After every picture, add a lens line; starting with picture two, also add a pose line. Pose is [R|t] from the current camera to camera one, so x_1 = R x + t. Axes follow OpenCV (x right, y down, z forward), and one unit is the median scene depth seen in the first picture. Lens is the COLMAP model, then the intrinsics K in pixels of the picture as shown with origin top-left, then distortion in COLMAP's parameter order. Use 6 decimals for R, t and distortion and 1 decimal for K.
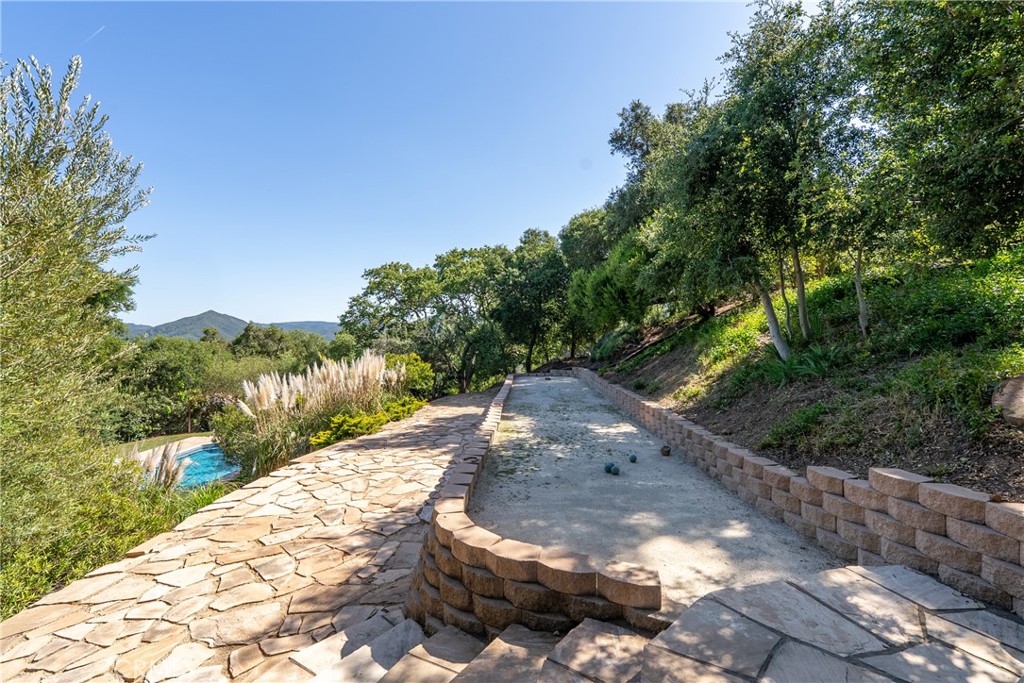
lens RADIAL K [[461.6, 0, 512.0], [0, 461.6, 341.5], [0, 0, 1]] dist [-0.001166, -0.000241]
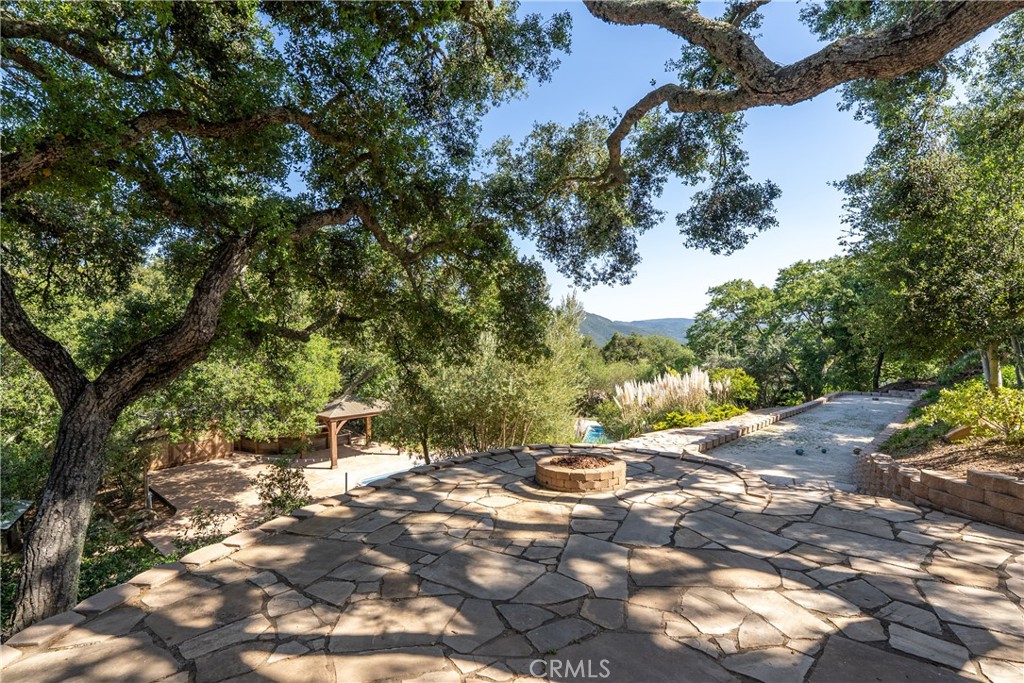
lens RADIAL K [[502.7, 0, 512.0], [0, 502.7, 341.5], [0, 0, 1]] dist [-0.000078, 0.000245]
pose [[0.754484, 0.006587, -0.656286, 0.199976], [-0.004009, 0.999977, 0.005428, -0.050718], [0.656307, -0.001465, 0.754493, -0.378579]]
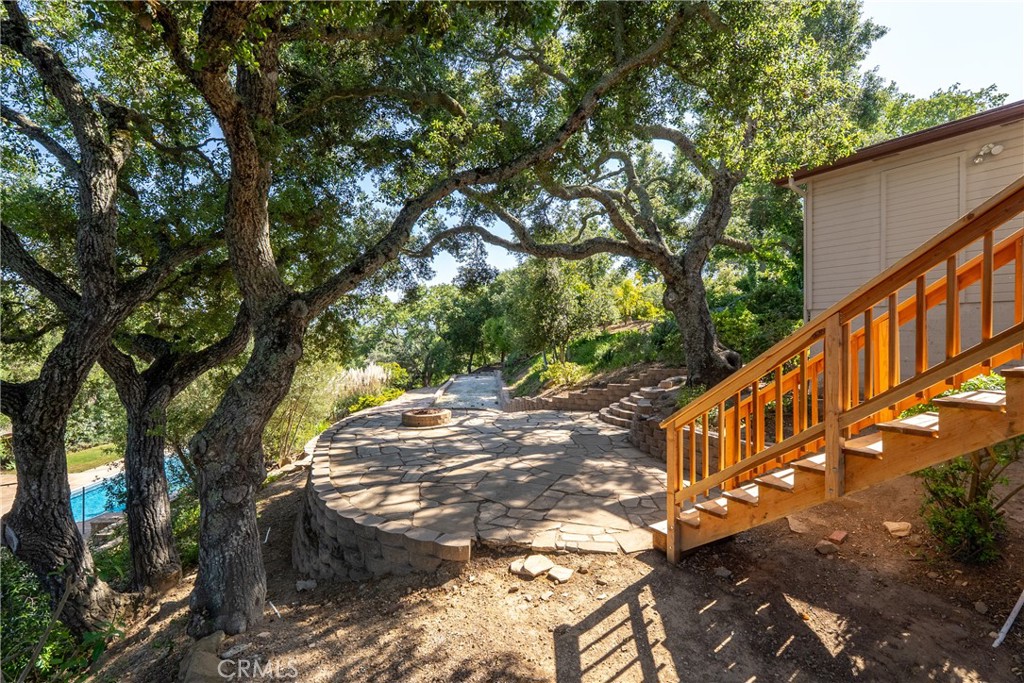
lens RADIAL K [[461.6, 0, 512.0], [0, 461.6, 341.5], [0, 0, 1]] dist [-0.001166, -0.000241]
pose [[0.996785, -0.002095, 0.080096, 0.069798], [0.001622, 0.999981, 0.005962, -0.058682], [-0.080107, -0.005813, 0.996769, -0.675615]]
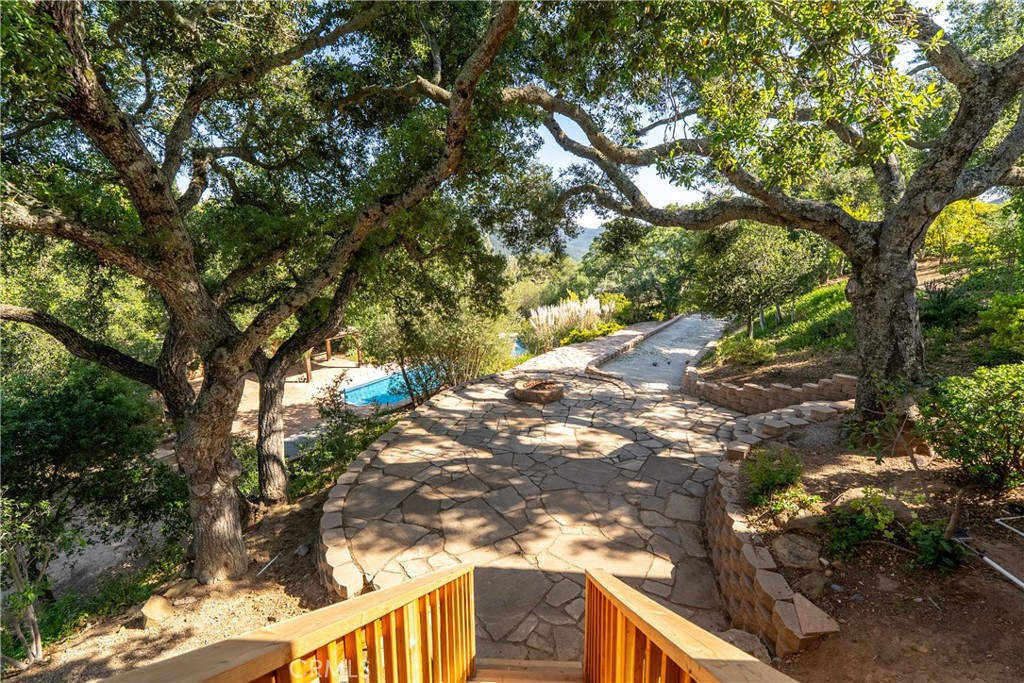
lens RADIAL K [[461.6, 0, 512.0], [0, 461.6, 341.5], [0, 0, 1]] dist [-0.001166, -0.000241]
pose [[0.868117, 0.110947, -0.483802, 0.252089], [-0.012191, 0.979171, 0.202671, -0.135628], [0.496211, -0.170044, 0.851387, -0.583534]]
